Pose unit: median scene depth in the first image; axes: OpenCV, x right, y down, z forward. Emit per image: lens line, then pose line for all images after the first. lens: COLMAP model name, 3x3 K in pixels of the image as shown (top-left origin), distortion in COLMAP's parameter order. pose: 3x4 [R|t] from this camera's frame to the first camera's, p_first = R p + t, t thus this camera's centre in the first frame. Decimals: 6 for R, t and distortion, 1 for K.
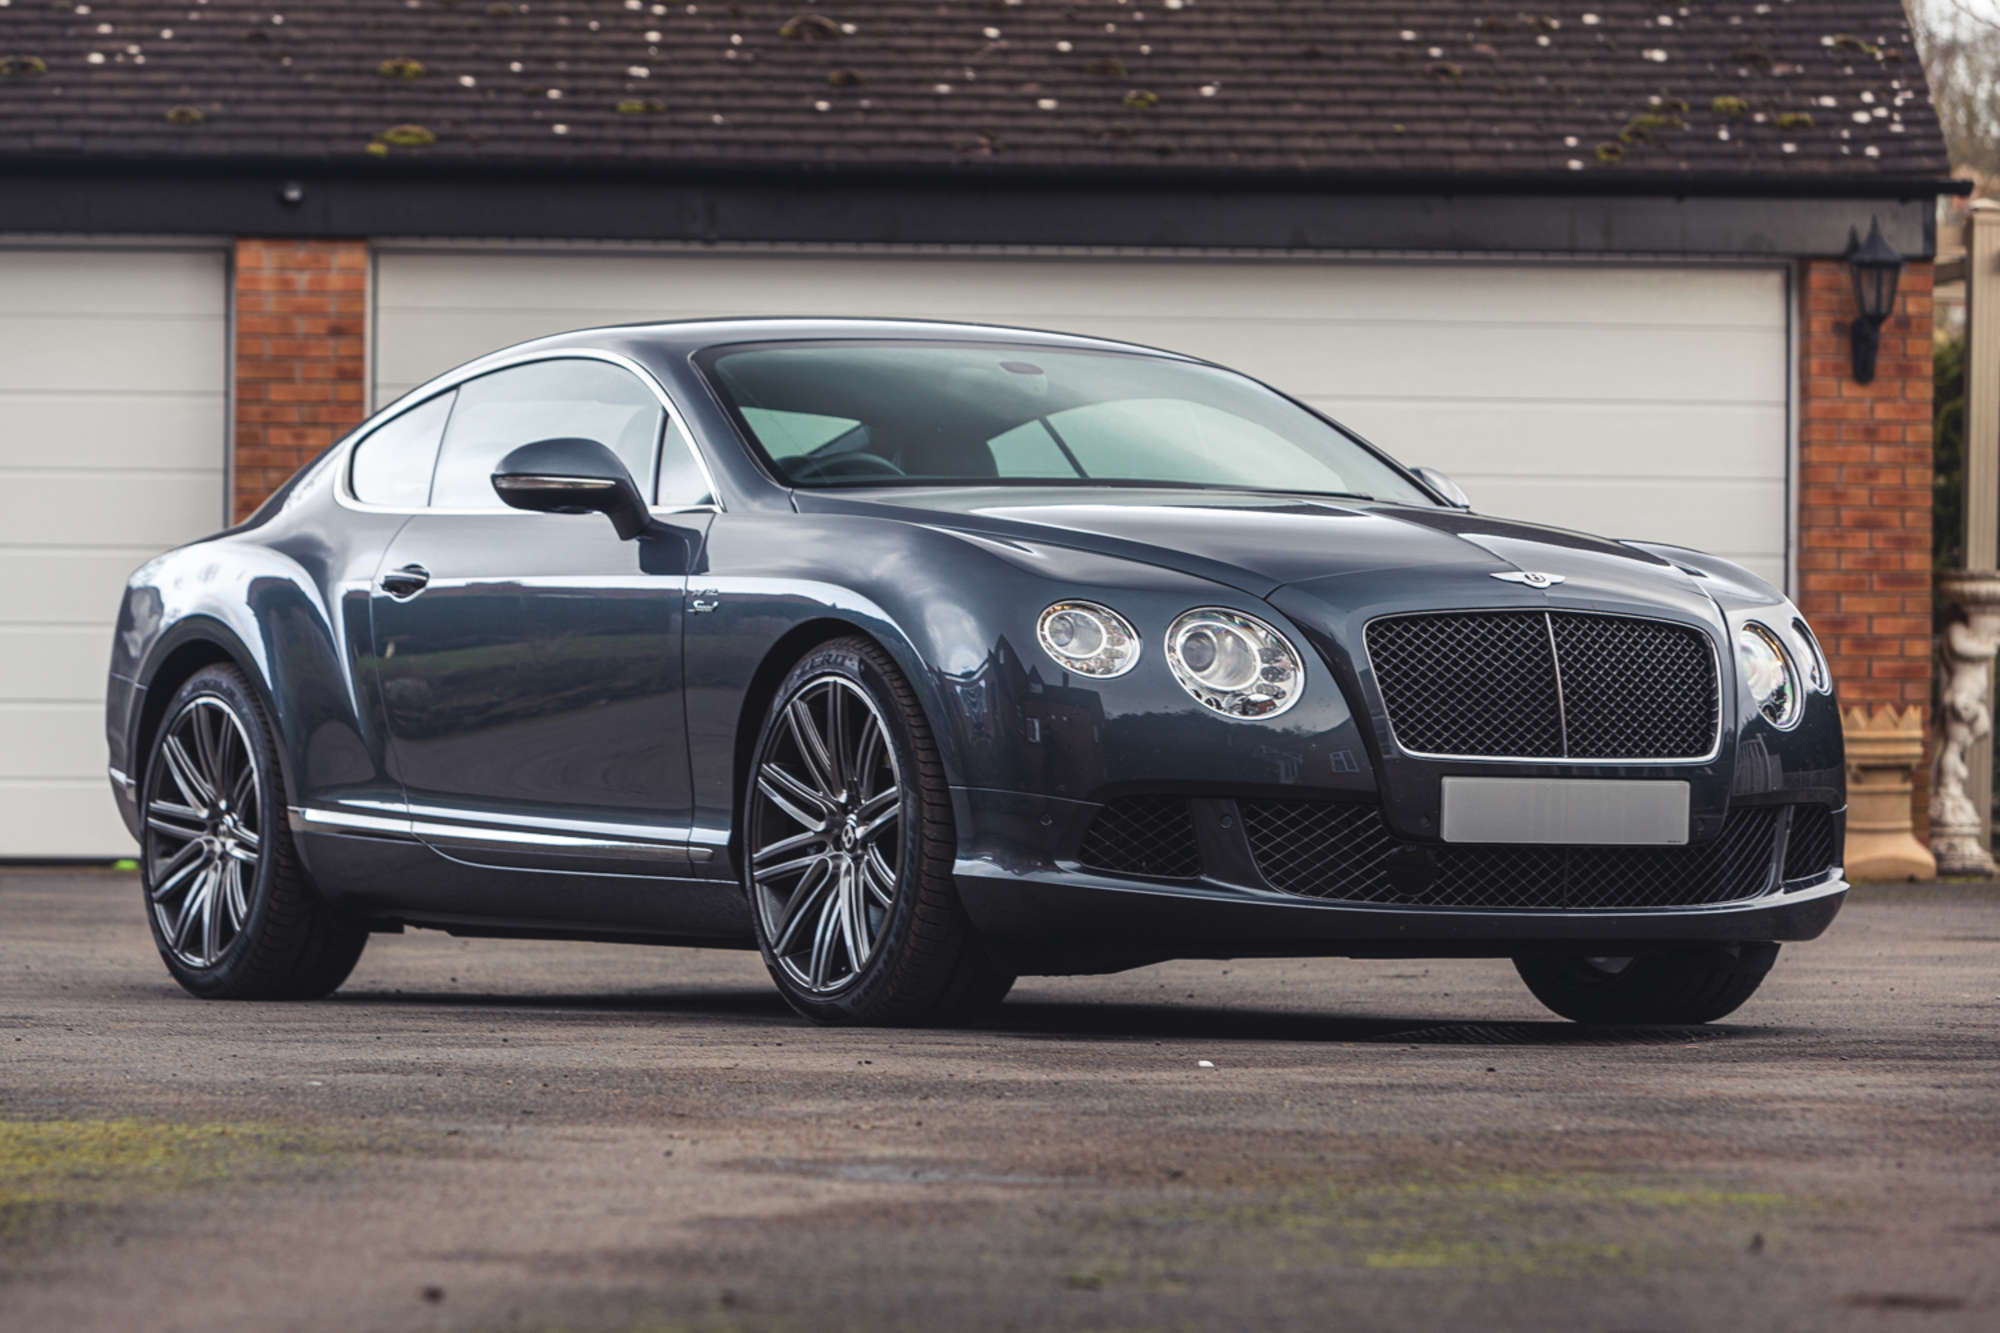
lens RADIAL K [[7489.6, 0, 1000.0], [0, 7489.6, 666.5], [0, 0, 1]] dist [-0.192855, 0.183396]
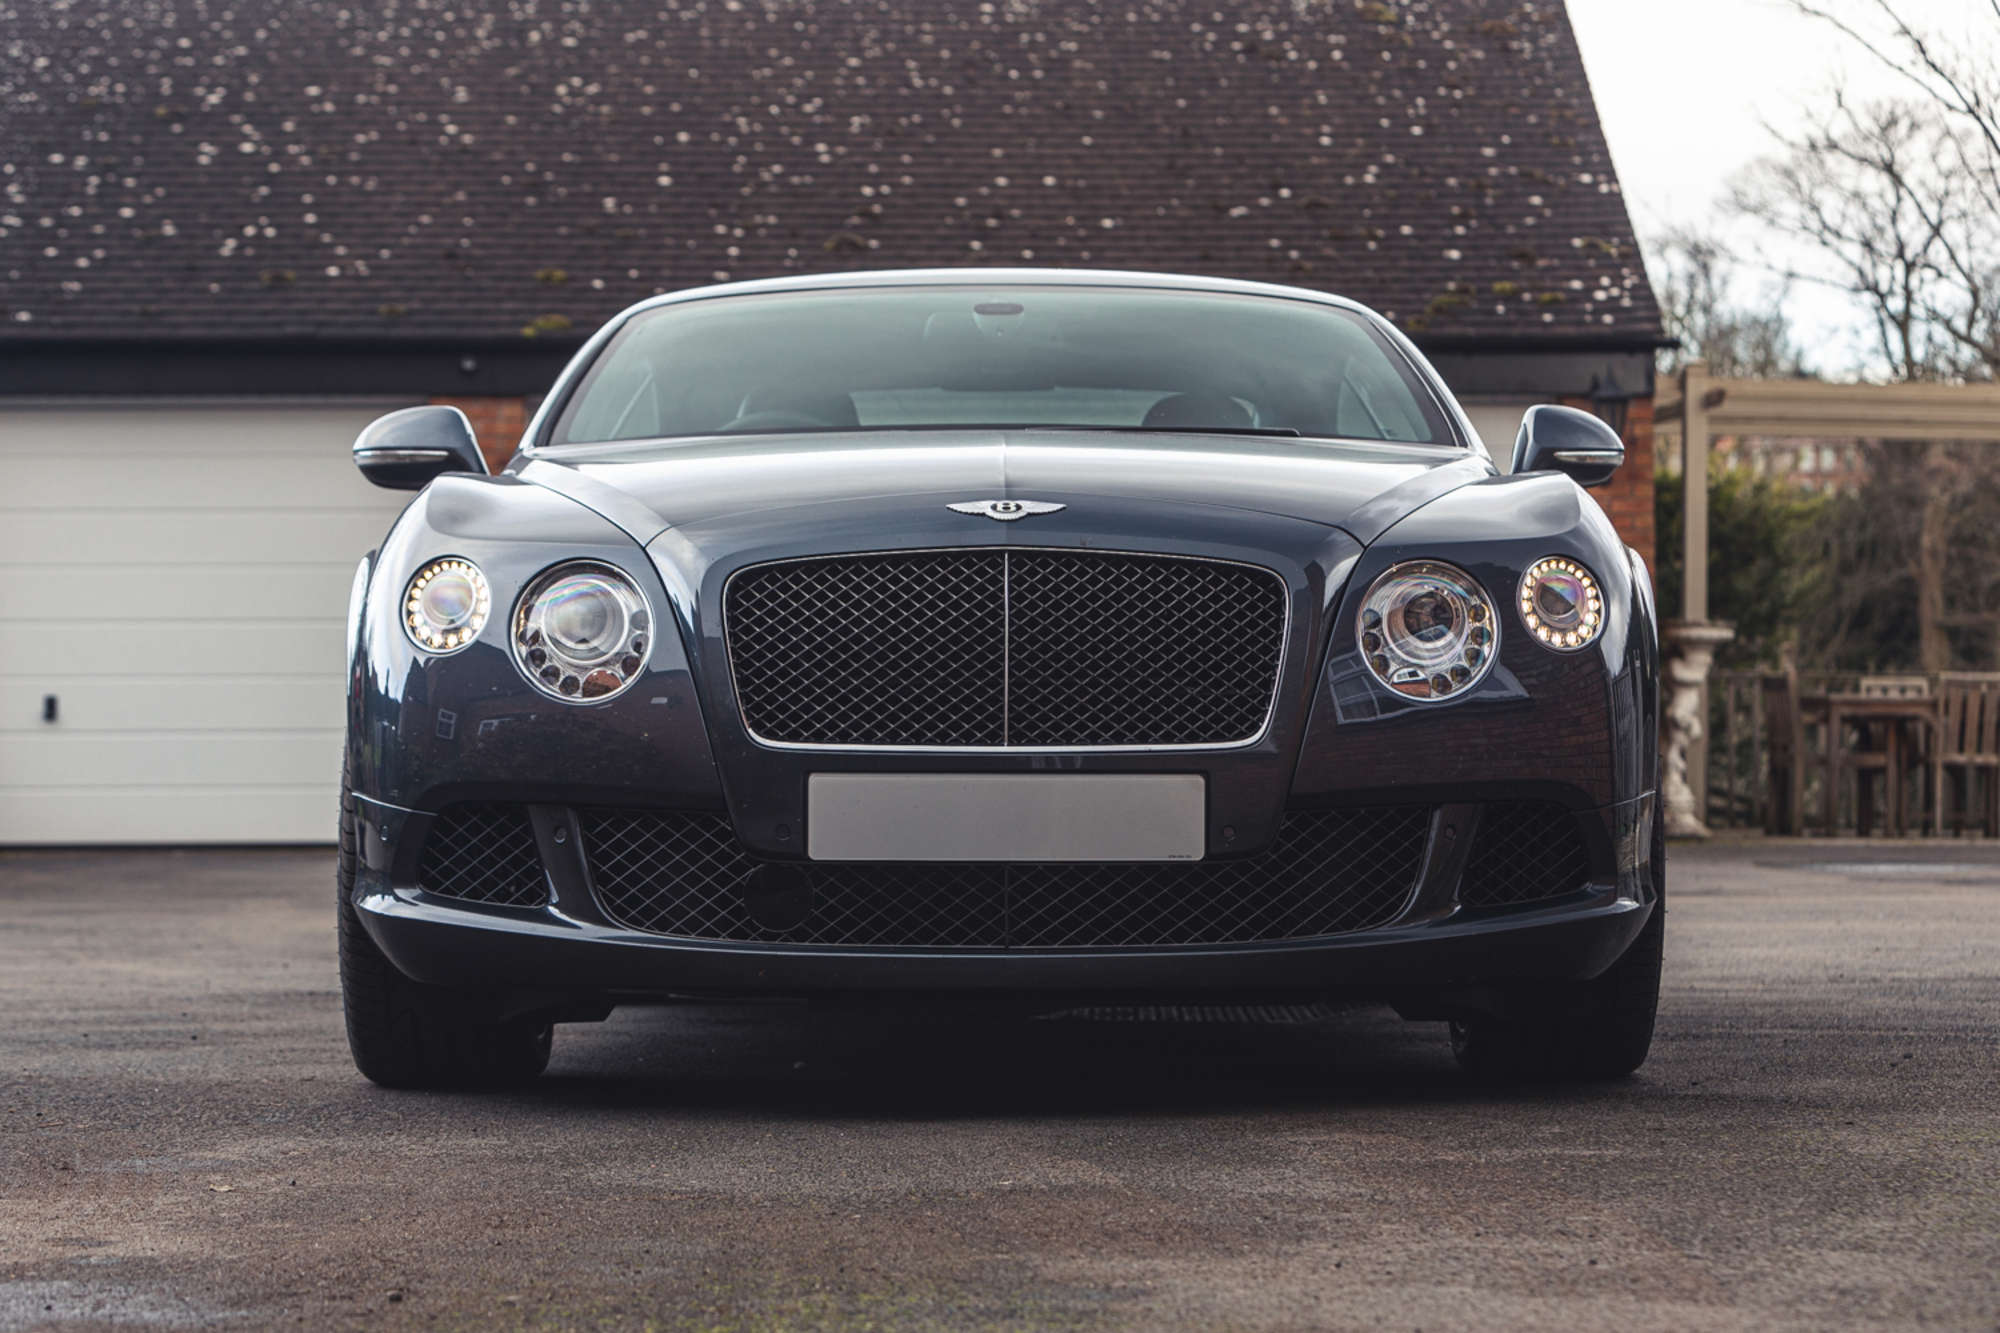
lens RADIAL K [[4361.1, 0, 1001.6], [0, 4361.1, 667.2], [0, 0, 1]] dist [-0.082091, -0.235773]
pose [[0.999075, -0.011934, -0.041323, 0.037370], [0.011540, 0.999886, -0.009756, 0.002314], [0.041435, 0.009270, 0.999098, 0.190102]]
